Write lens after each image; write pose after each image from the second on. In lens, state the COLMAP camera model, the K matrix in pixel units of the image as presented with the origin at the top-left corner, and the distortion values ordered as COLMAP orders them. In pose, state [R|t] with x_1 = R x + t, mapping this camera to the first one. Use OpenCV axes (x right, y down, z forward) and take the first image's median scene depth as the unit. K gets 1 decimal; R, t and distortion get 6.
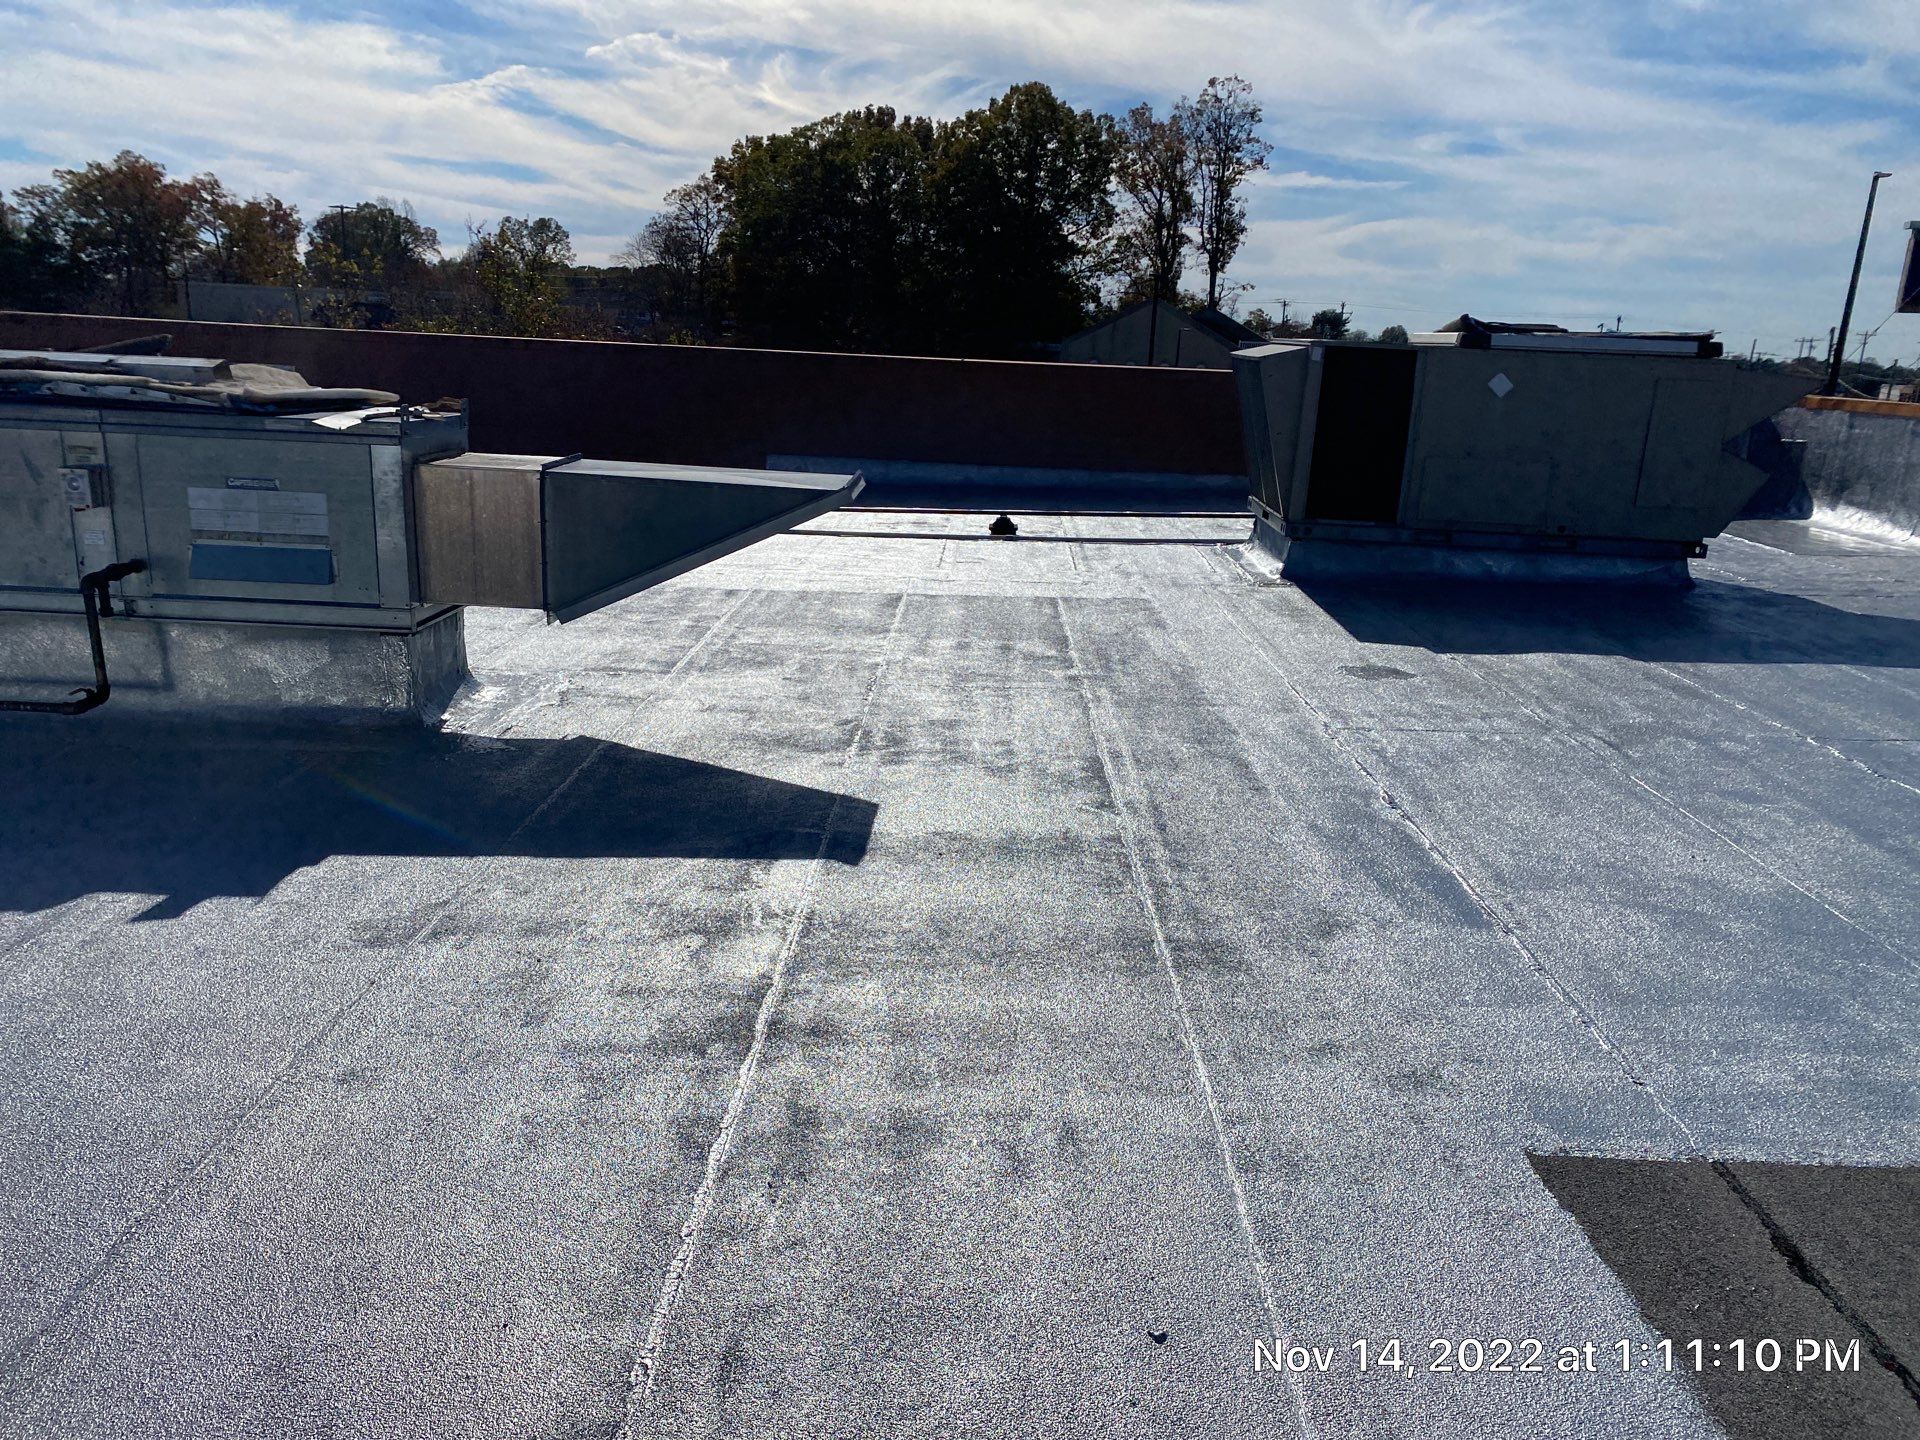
lens RADIAL K [[1460.2, 0, 928.0], [0, 1460.2, 728.0], [0, 0, 1]] dist [0.010843, 0.008515]
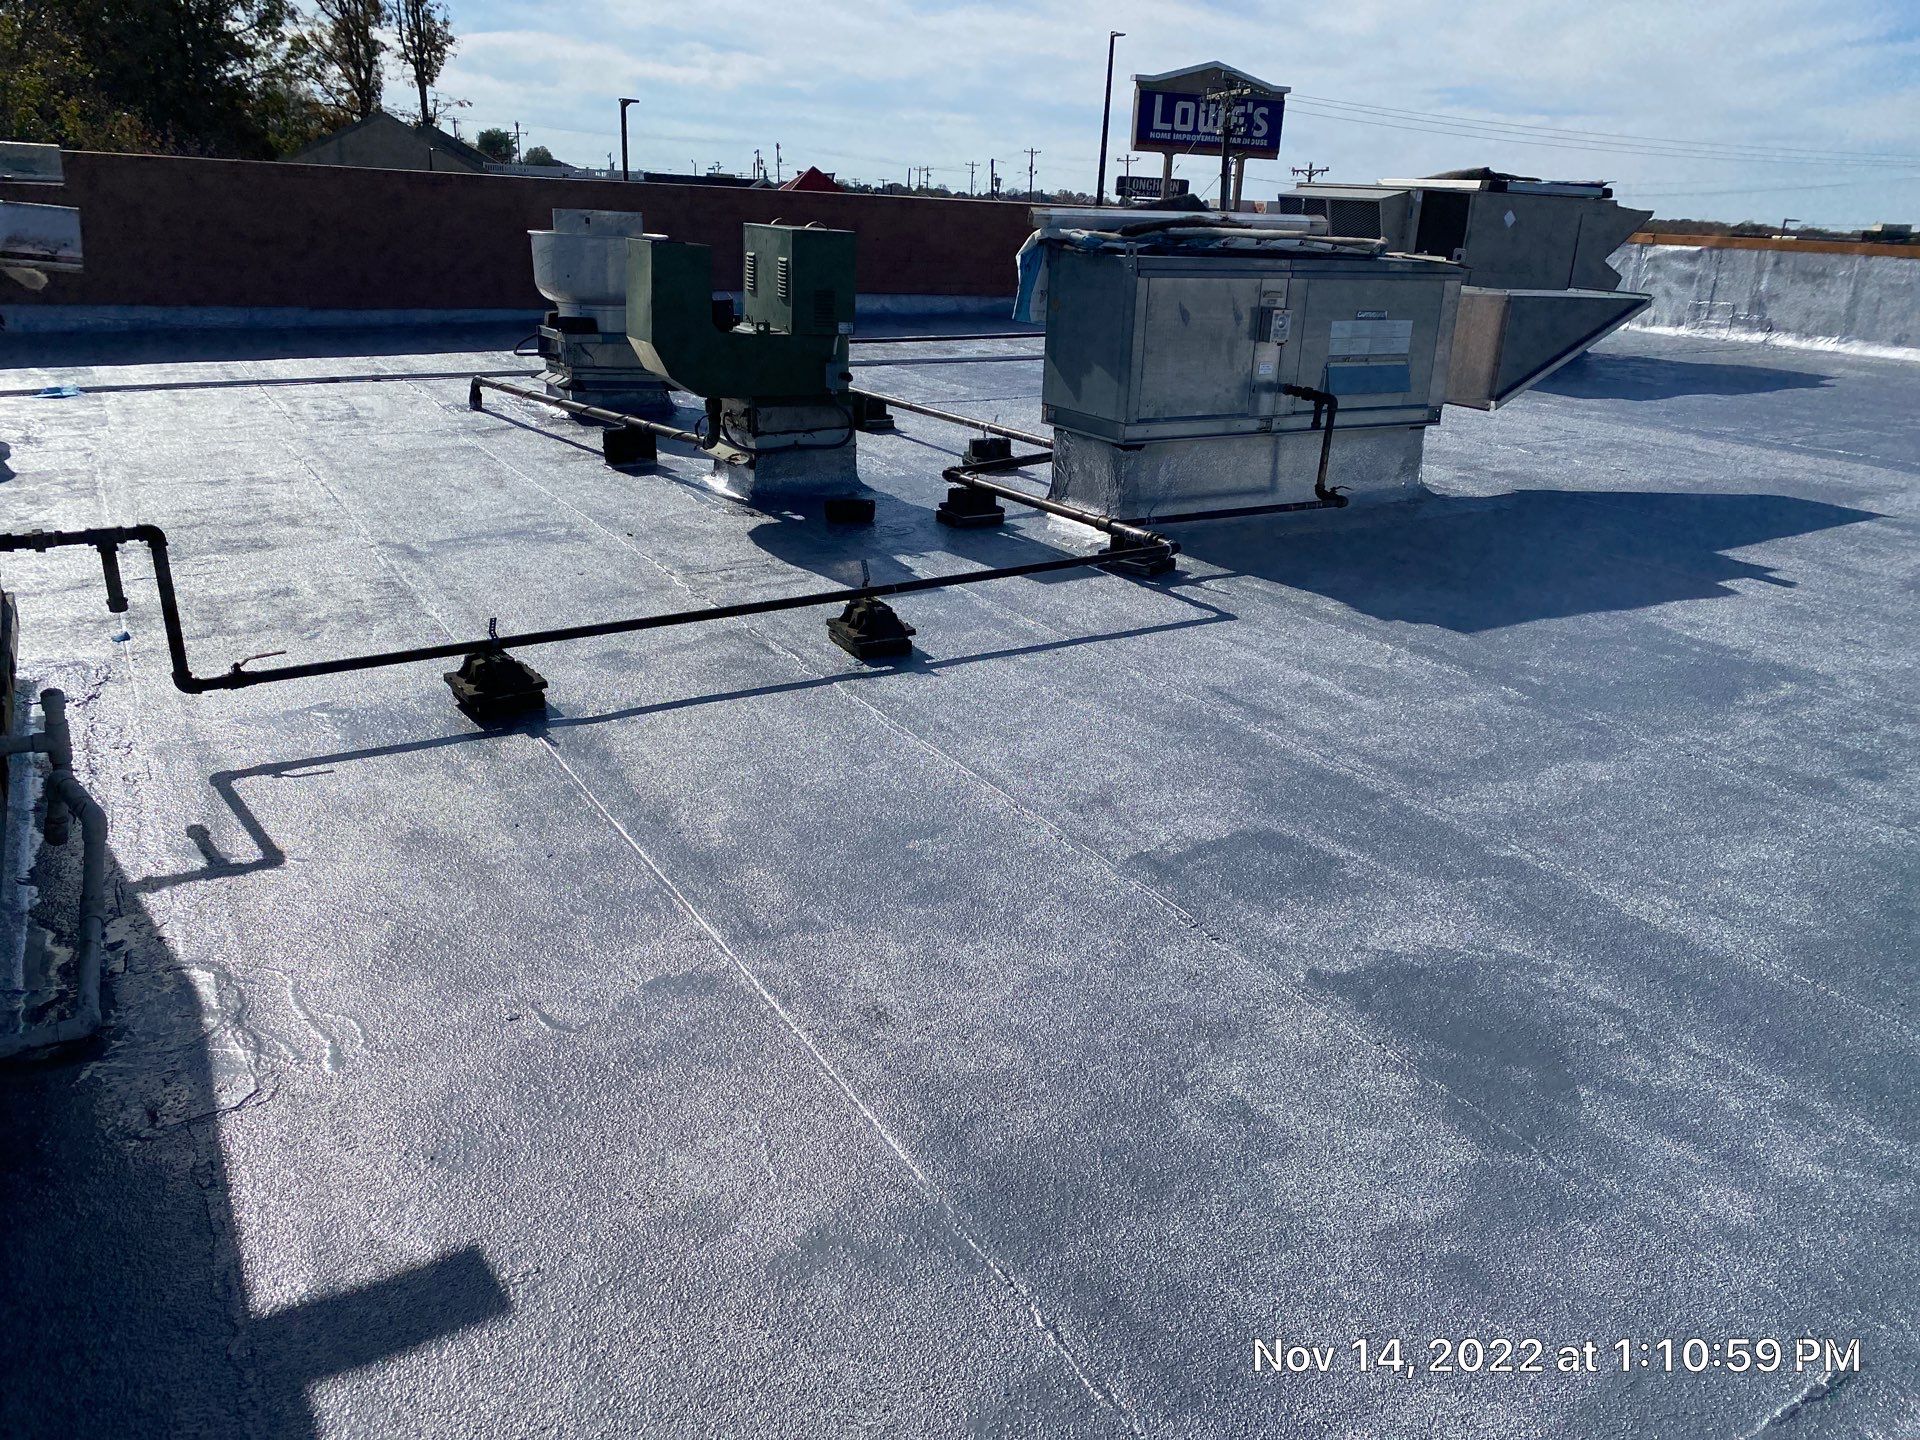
lens RADIAL K [[1476.0, 0, 976.3], [0, 1476.0, 719.7], [0, 0, 1]] dist [0.021348, -0.010269]
pose [[0.829614, -0.187523, 0.525905, -0.078616], [0.133264, 0.981193, 0.139643, -0.001415], [-0.542201, -0.045765, 0.839002, 0.000670]]
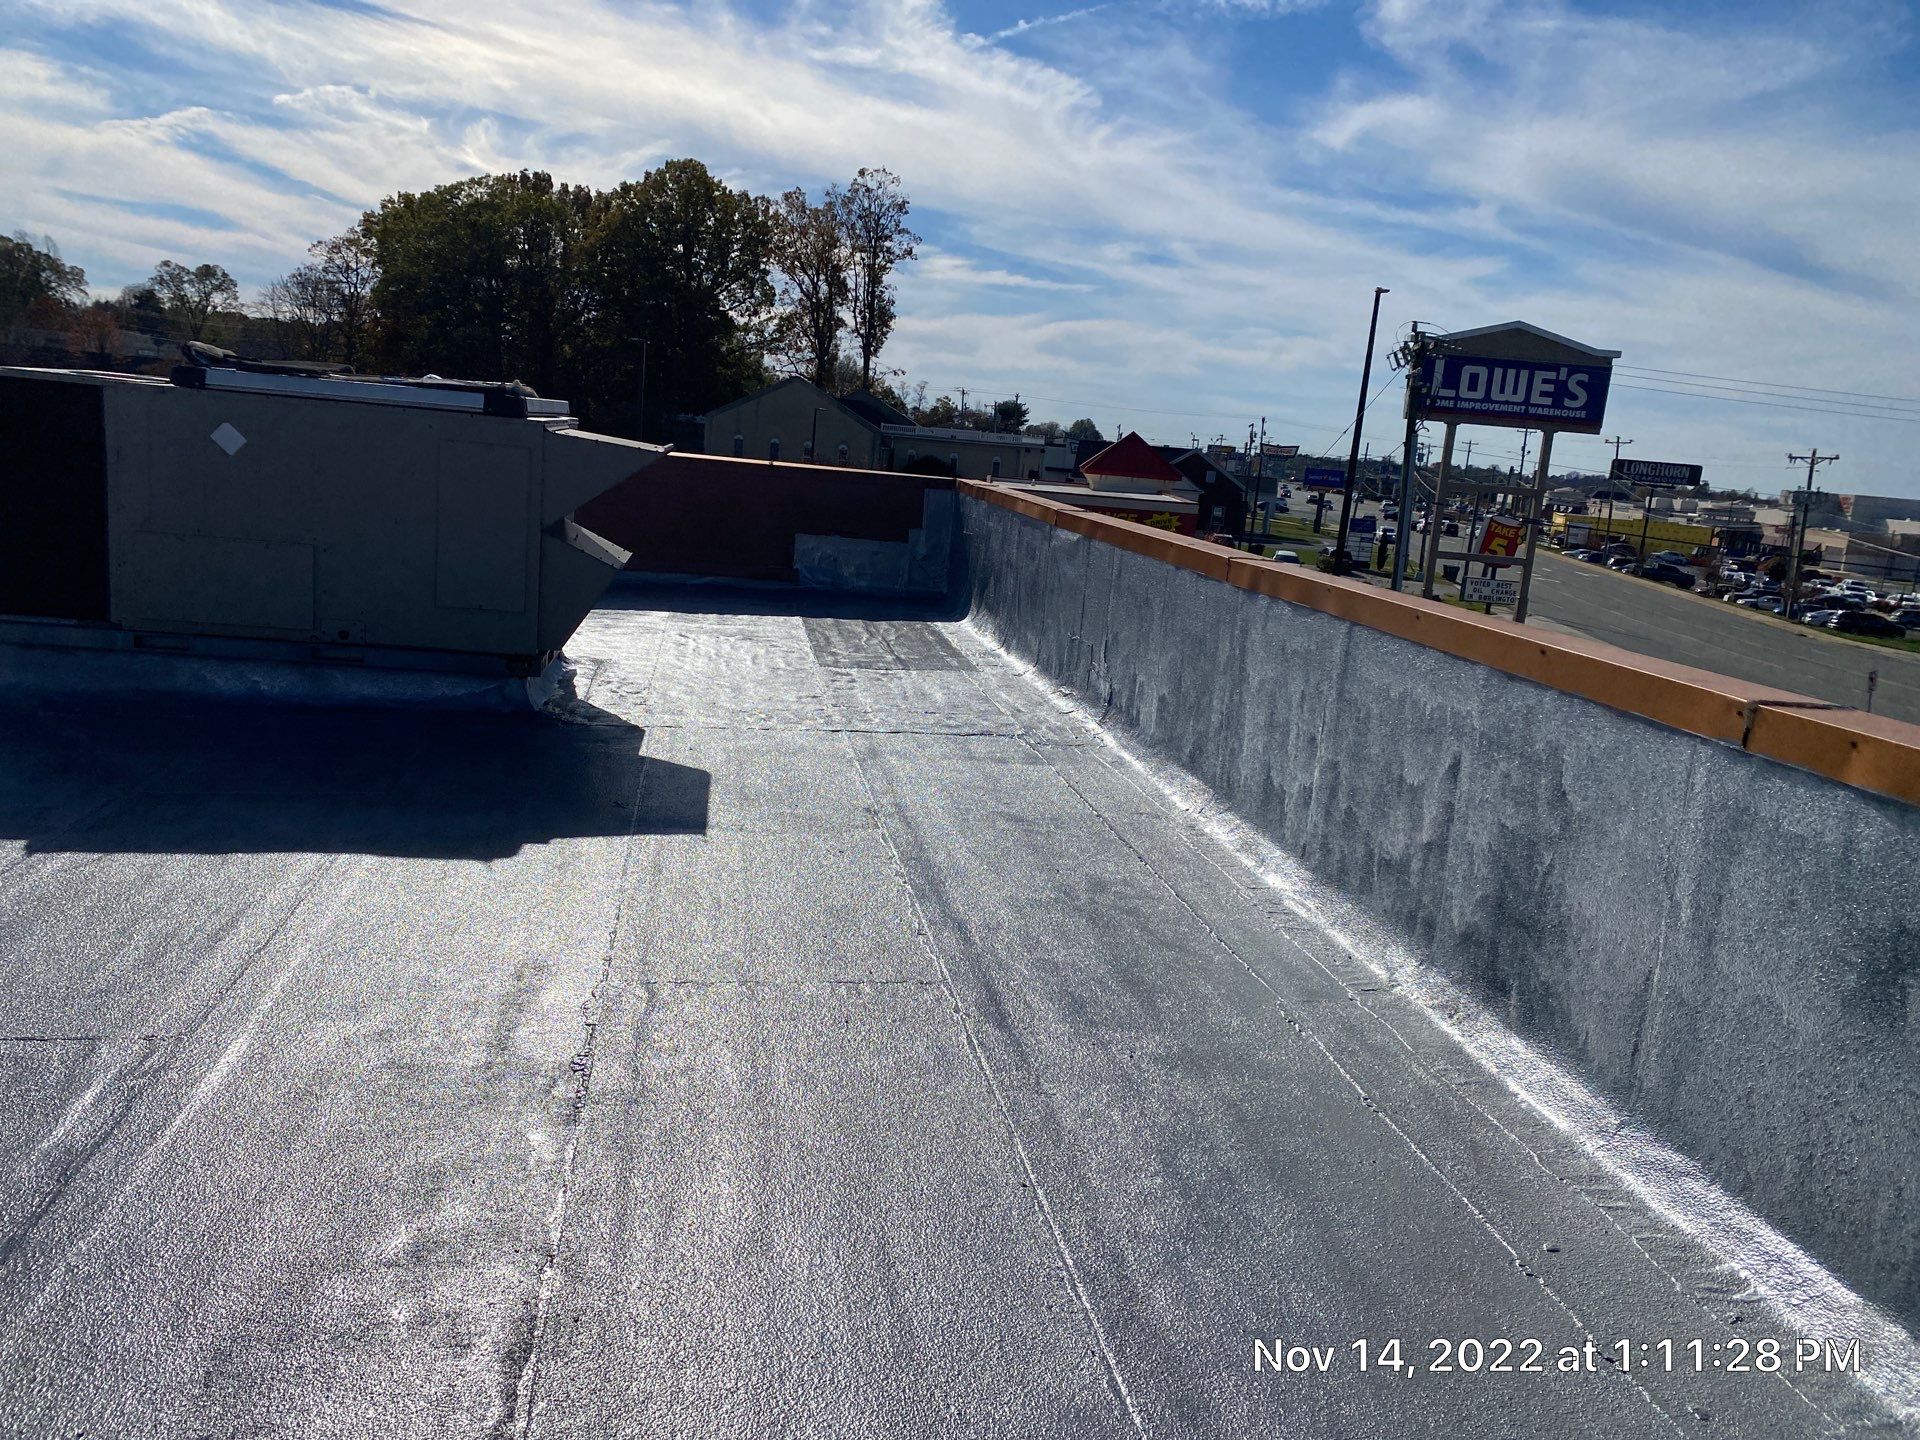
lens RADIAL K [[1442.9, 0, 936.7], [0, 1442.9, 716.5], [0, 0, 1]] dist [0.041387, -0.041044]
pose [[0.982342, 0.005267, 0.187020, 0.052557], [0.005413, 0.998385, -0.056551, -0.003479], [-0.187016, 0.056565, 0.980727, 0.016155]]
